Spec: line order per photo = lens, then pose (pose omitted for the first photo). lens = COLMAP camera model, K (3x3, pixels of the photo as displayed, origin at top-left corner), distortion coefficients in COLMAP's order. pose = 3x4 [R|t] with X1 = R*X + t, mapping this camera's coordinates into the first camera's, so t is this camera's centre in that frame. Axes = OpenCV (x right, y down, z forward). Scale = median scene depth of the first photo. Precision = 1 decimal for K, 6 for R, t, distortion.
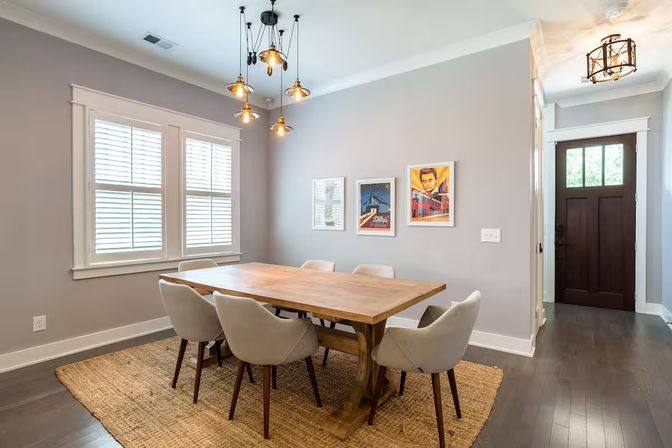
lens RADIAL K [[345.9, 0, 334.9], [0, 345.9, 219.1], [0, 0, 1]] dist [-0.005831, 0.000445]
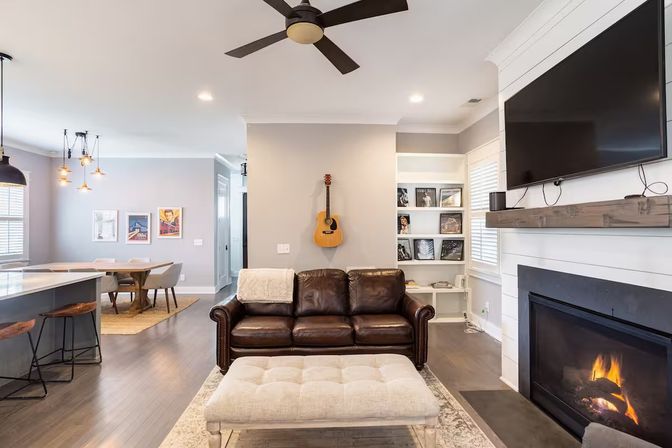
lens RADIAL K [[345.9, 0, 333.8], [0, 345.9, 224.6], [0, 0, 1]] dist [-0.005831, 0.000445]
pose [[0.784340, 0.004627, 0.620314, -0.207836], [0.001554, 0.999954, -0.009423, -0.036756], [-0.620329, 0.008354, 0.784297, -1.085717]]
